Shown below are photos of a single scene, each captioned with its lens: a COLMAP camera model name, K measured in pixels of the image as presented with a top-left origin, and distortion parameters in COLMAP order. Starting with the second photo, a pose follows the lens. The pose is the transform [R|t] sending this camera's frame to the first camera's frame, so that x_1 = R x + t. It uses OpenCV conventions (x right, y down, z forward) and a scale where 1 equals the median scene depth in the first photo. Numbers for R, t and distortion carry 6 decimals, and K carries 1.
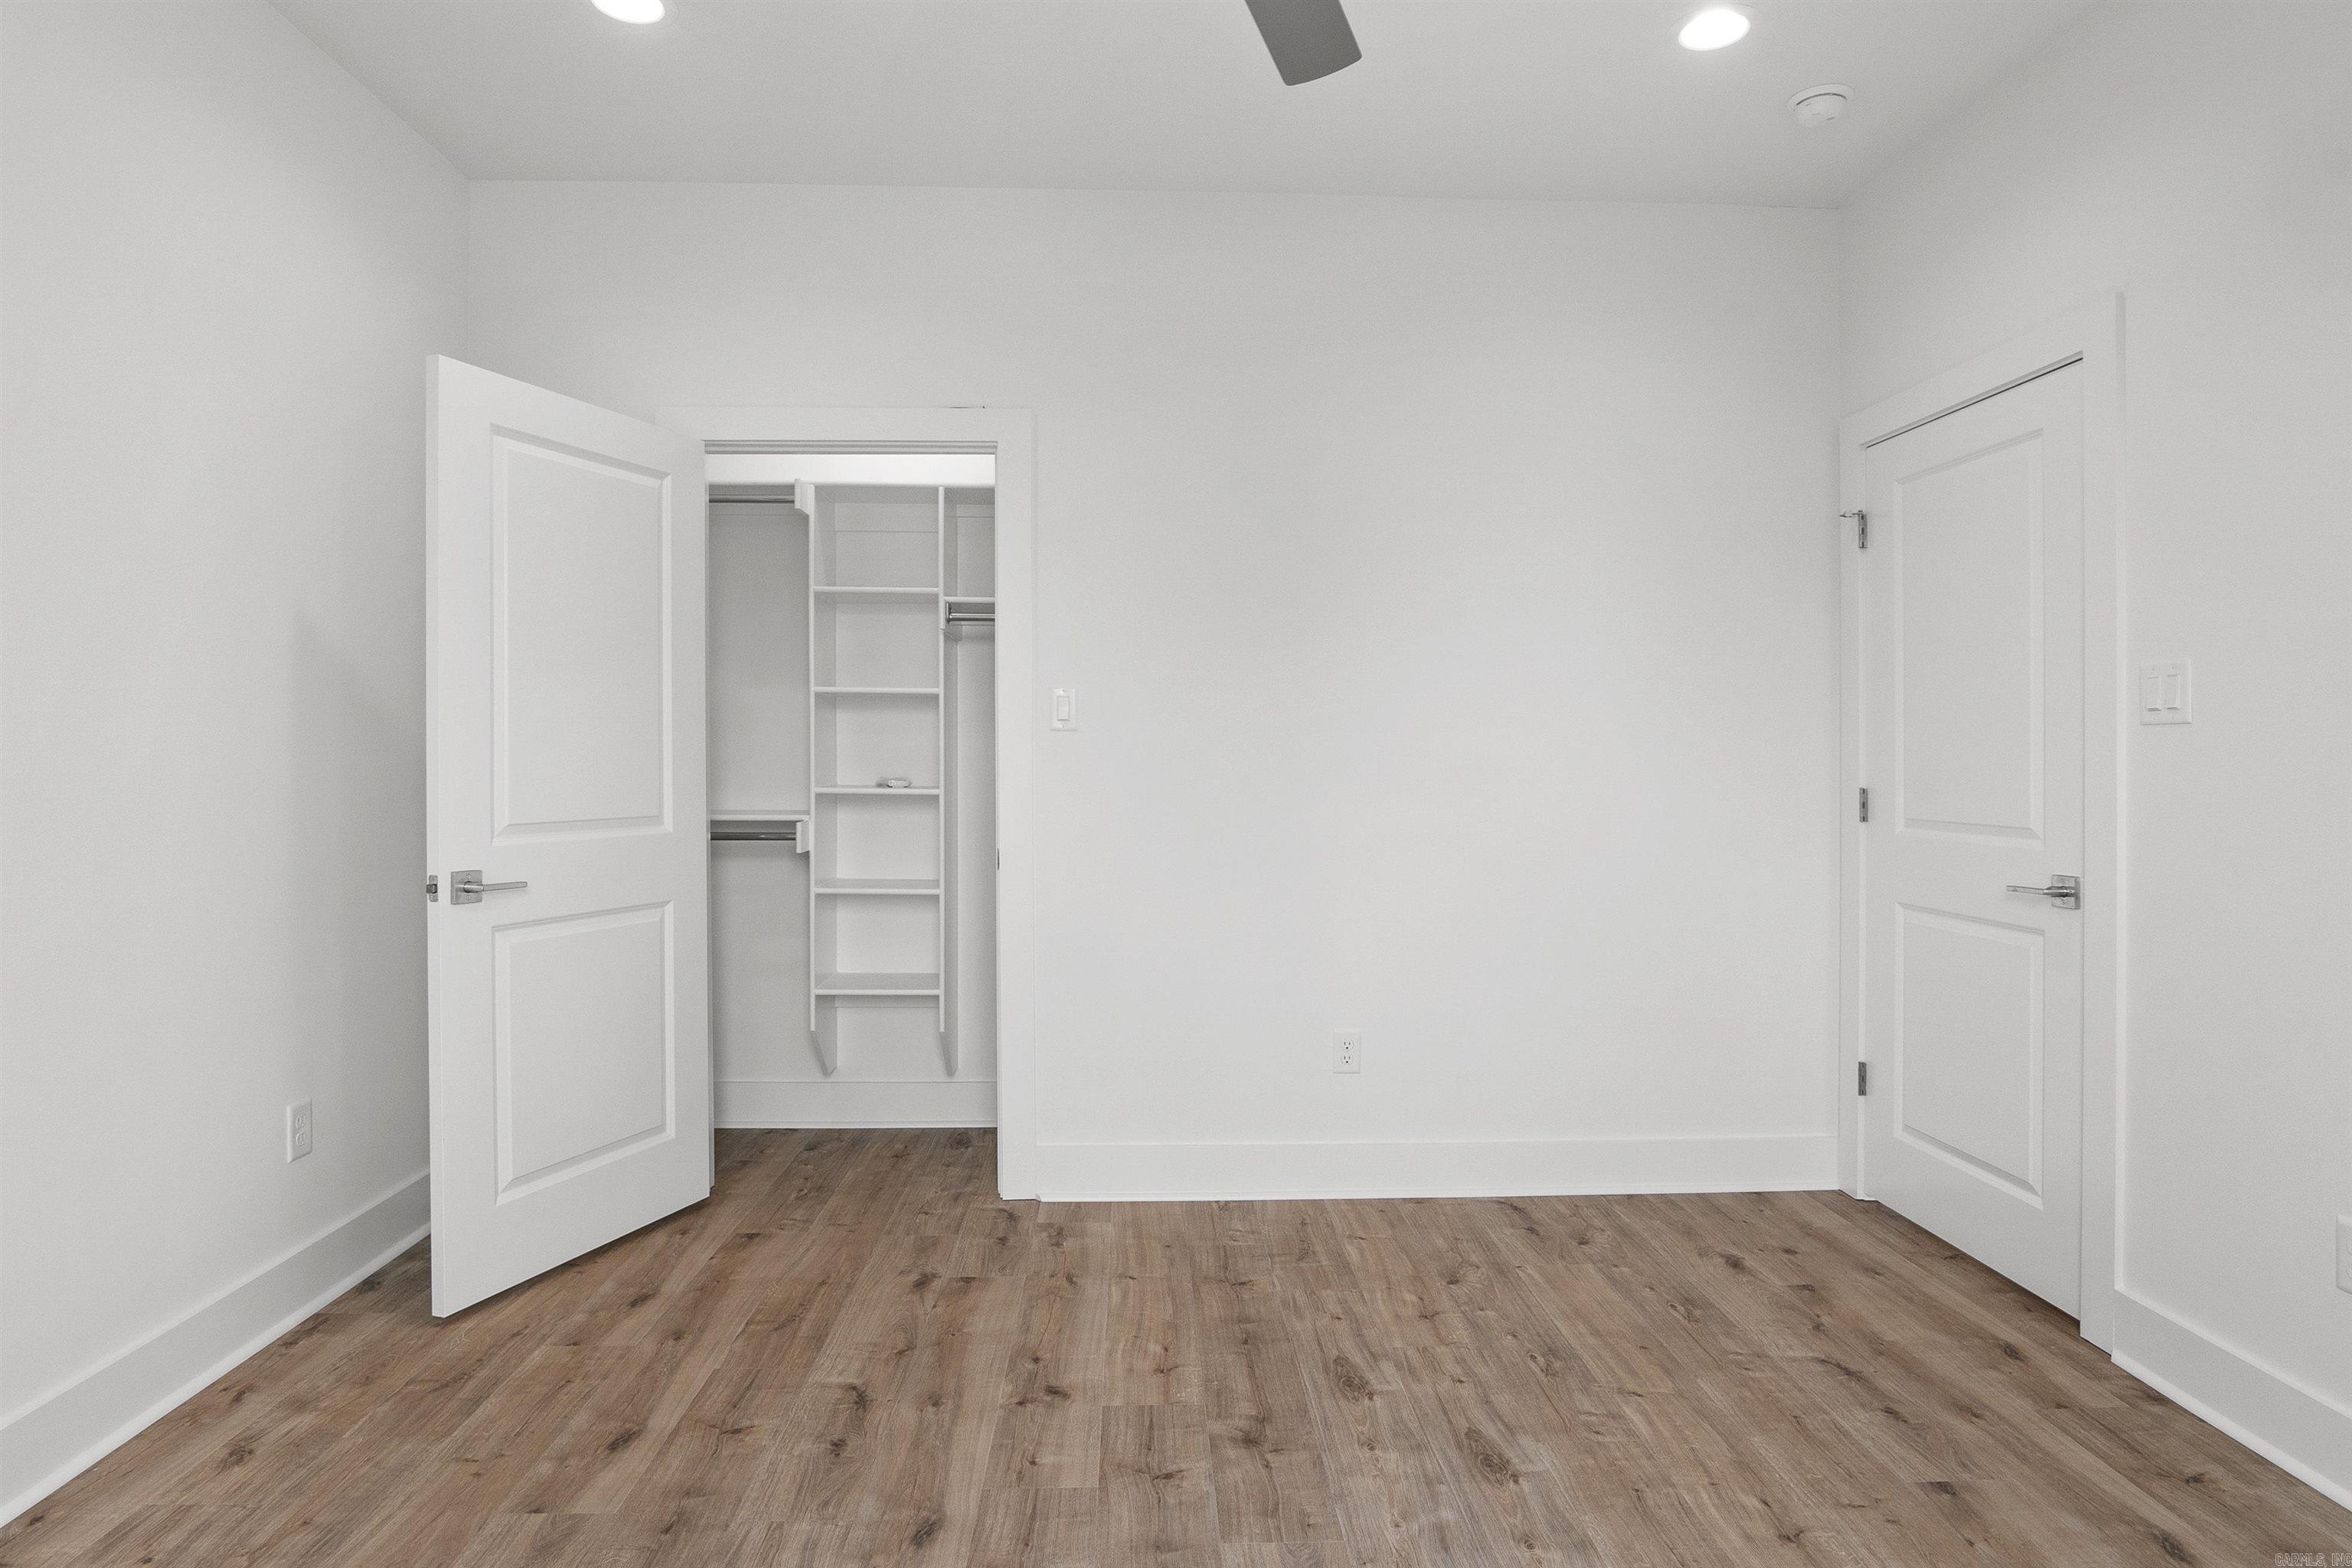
lens RADIAL K [[1287.2, 0, 1180.1], [0, 1287.2, 768.9], [0, 0, 1]] dist [-0.037094, 0.011936]
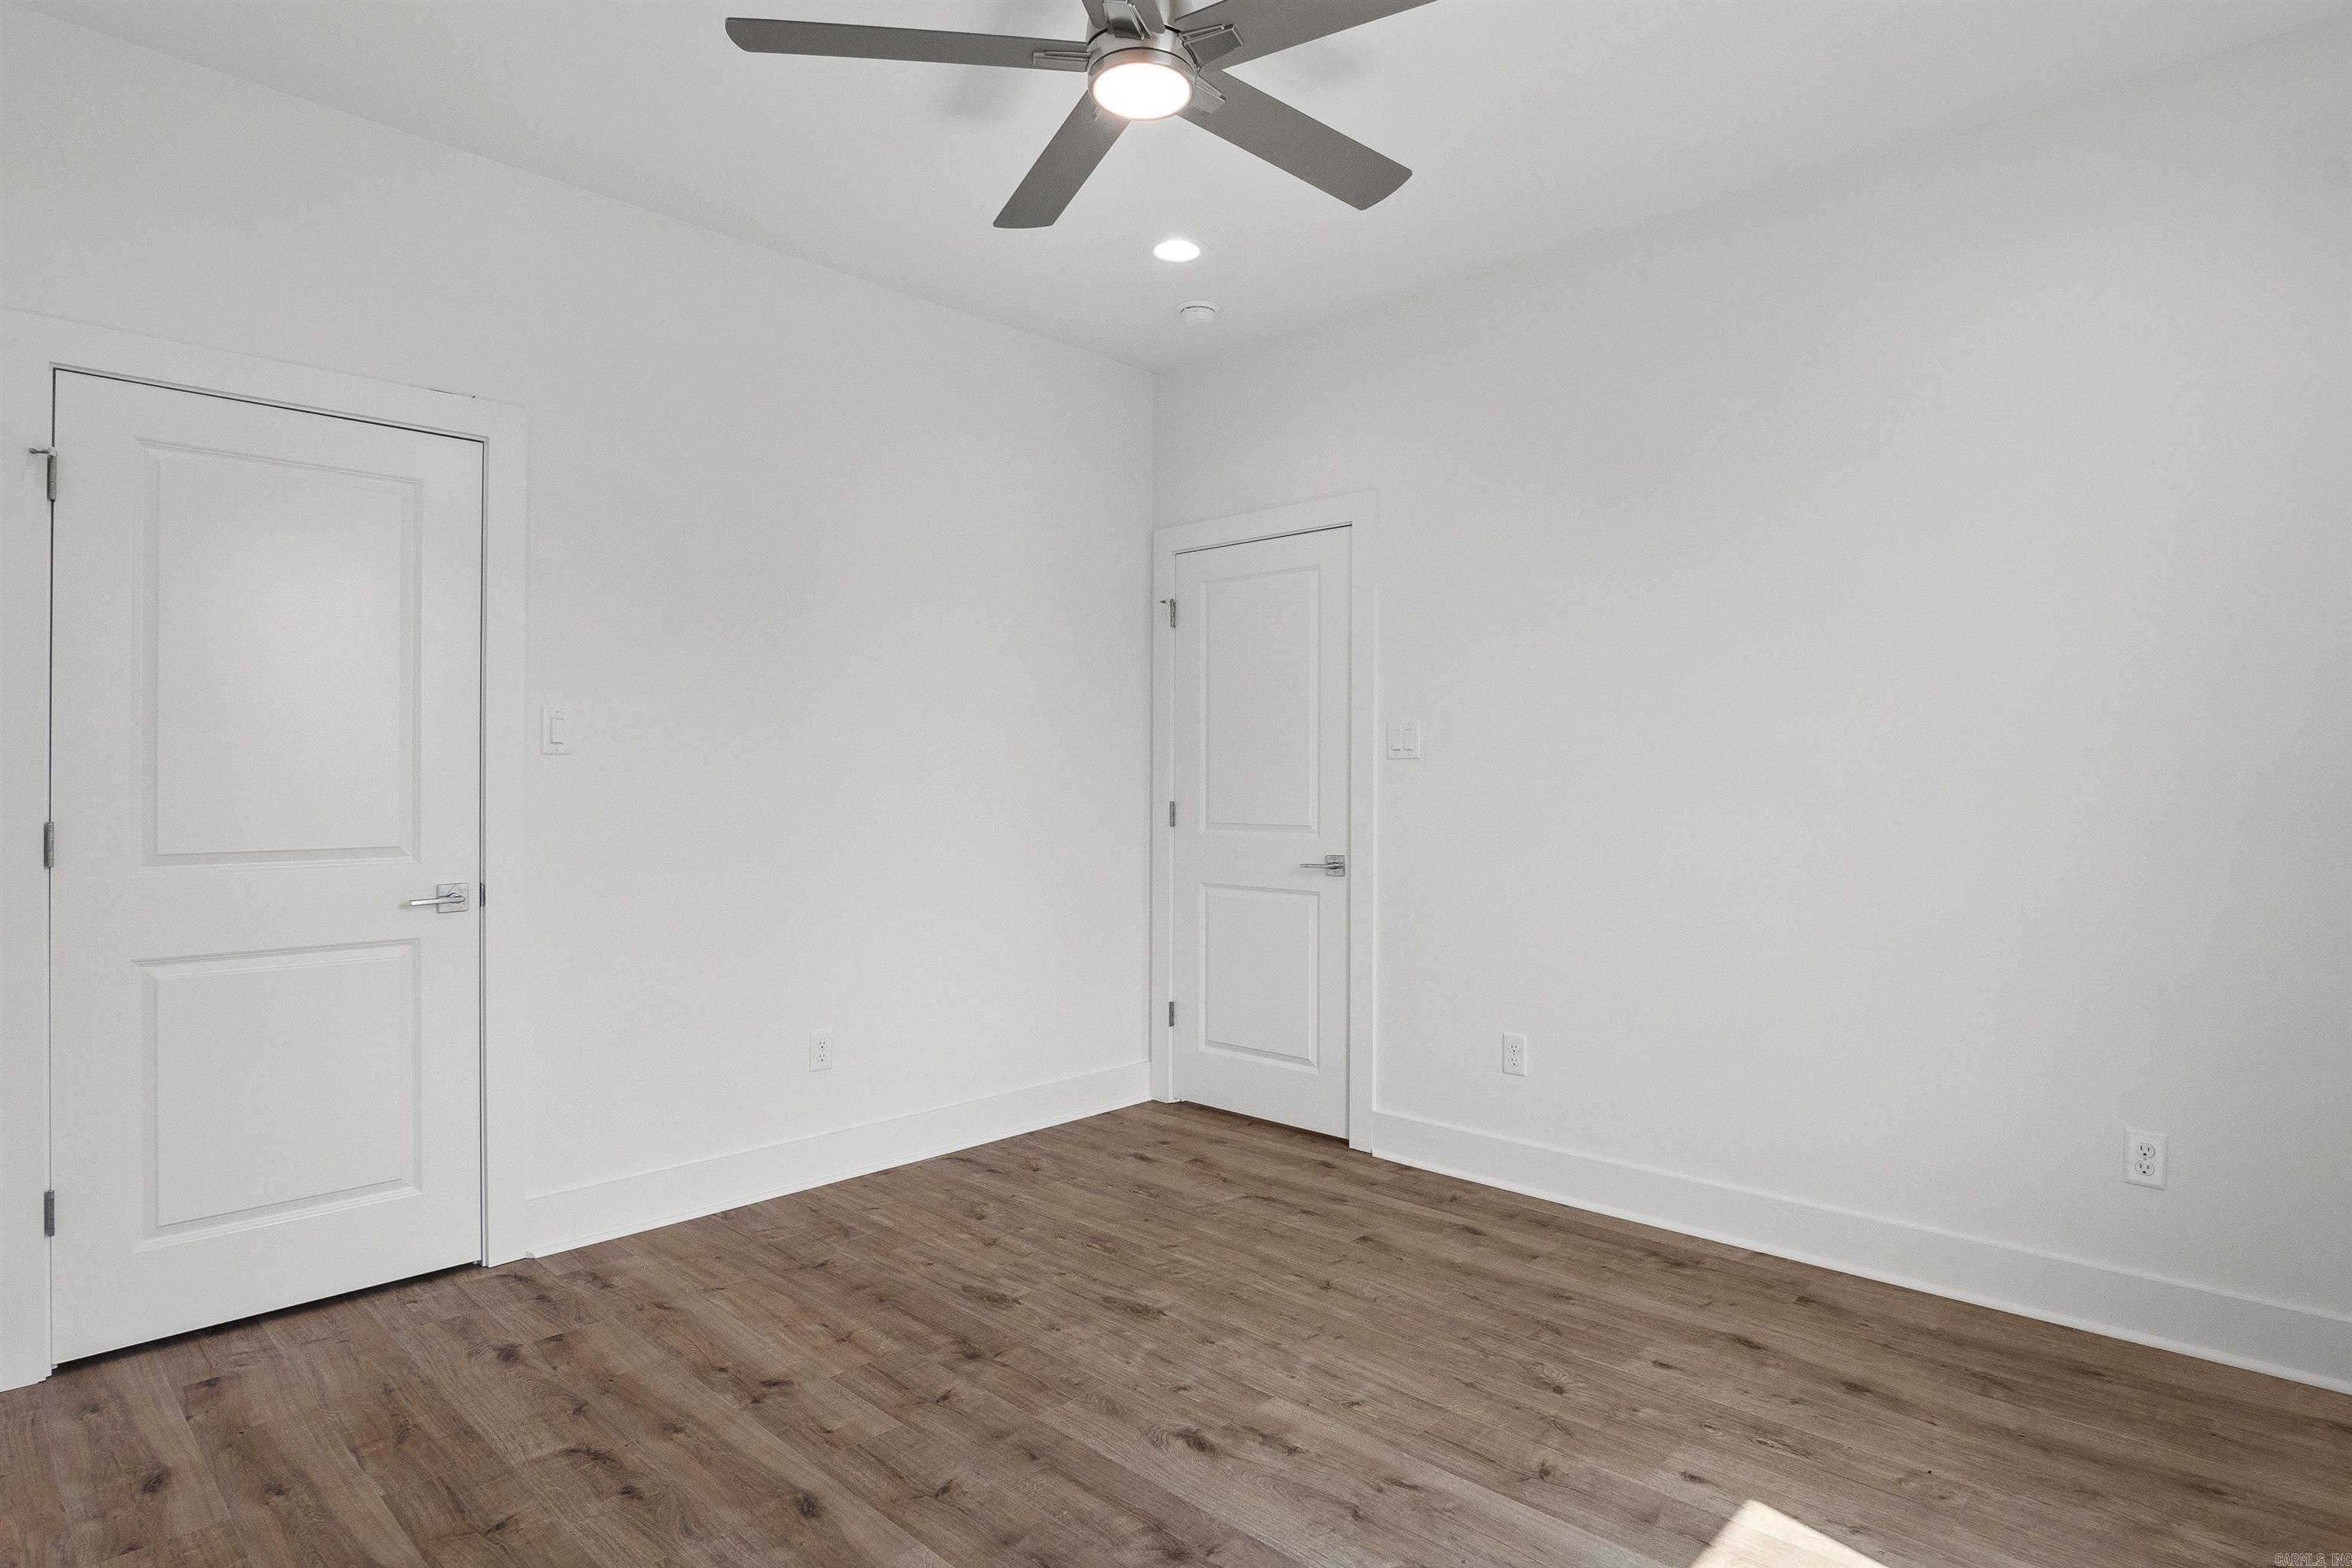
lens RADIAL K [[1295.2, 0, 1176.0], [0, 1295.2, 784.0], [0, 0, 1]] dist [-0.037961, 0.011641]
pose [[0.711585, -0.007772, 0.702557, -0.539853], [0.009862, 0.999951, 0.001074, -0.006499], [-0.702531, 0.006165, 0.711627, 0.005645]]
